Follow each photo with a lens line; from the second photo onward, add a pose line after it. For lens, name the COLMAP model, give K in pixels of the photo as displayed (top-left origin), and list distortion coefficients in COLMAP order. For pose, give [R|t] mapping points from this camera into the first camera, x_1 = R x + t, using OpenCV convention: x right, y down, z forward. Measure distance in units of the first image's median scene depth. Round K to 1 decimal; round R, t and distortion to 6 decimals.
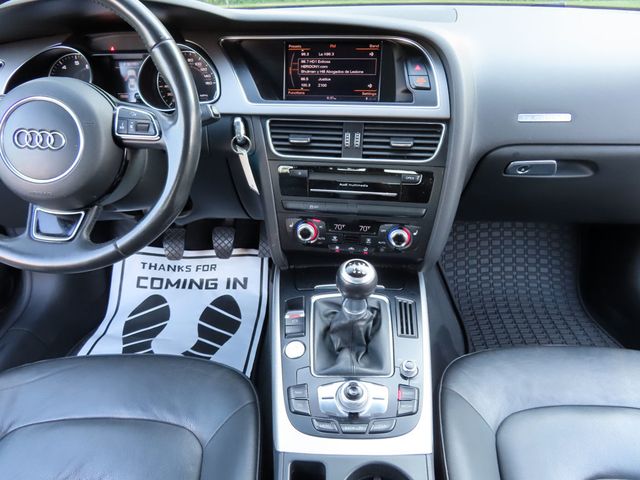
lens RADIAL K [[458.3, 0, 317.3], [0, 458.3, 236.6], [0, 0, 1]] dist [-0.011541, 0.007915]
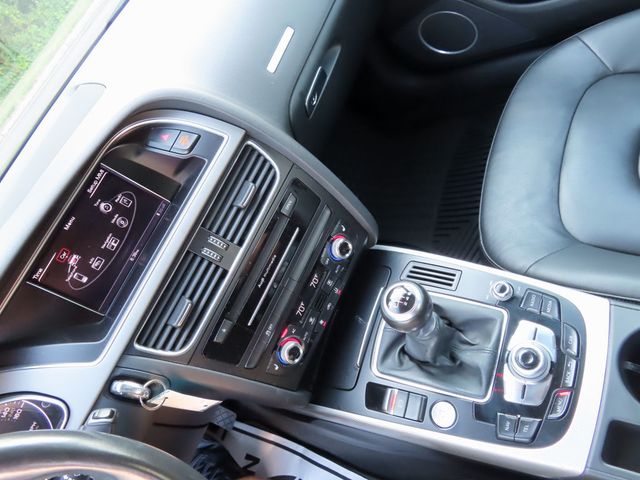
lens RADIAL K [[458.3, 0, 318.6], [0, 458.3, 240.0], [0, 0, 1]] dist [-0.011541, 0.007915]
pose [[0.327958, -0.875877, 0.353953, -0.122252], [0.887521, 0.414030, 0.202202, -0.212233], [-0.323651, 0.247827, 0.913144, 0.234587]]
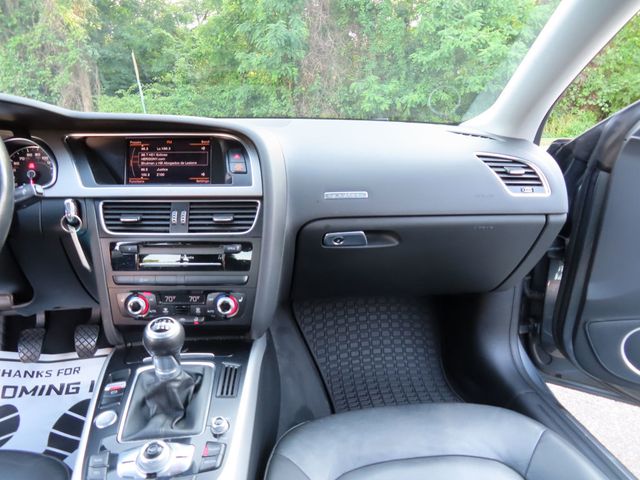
lens RADIAL K [[458.3, 0, 320.1], [0, 458.3, 238.4], [0, 0, 1]] dist [-0.011541, 0.007915]
pose [[0.986842, -0.026461, 0.159505, 0.229288], [0.066388, 0.965834, -0.250514, 0.133772], [-0.147427, 0.257807, 0.954883, -0.087307]]
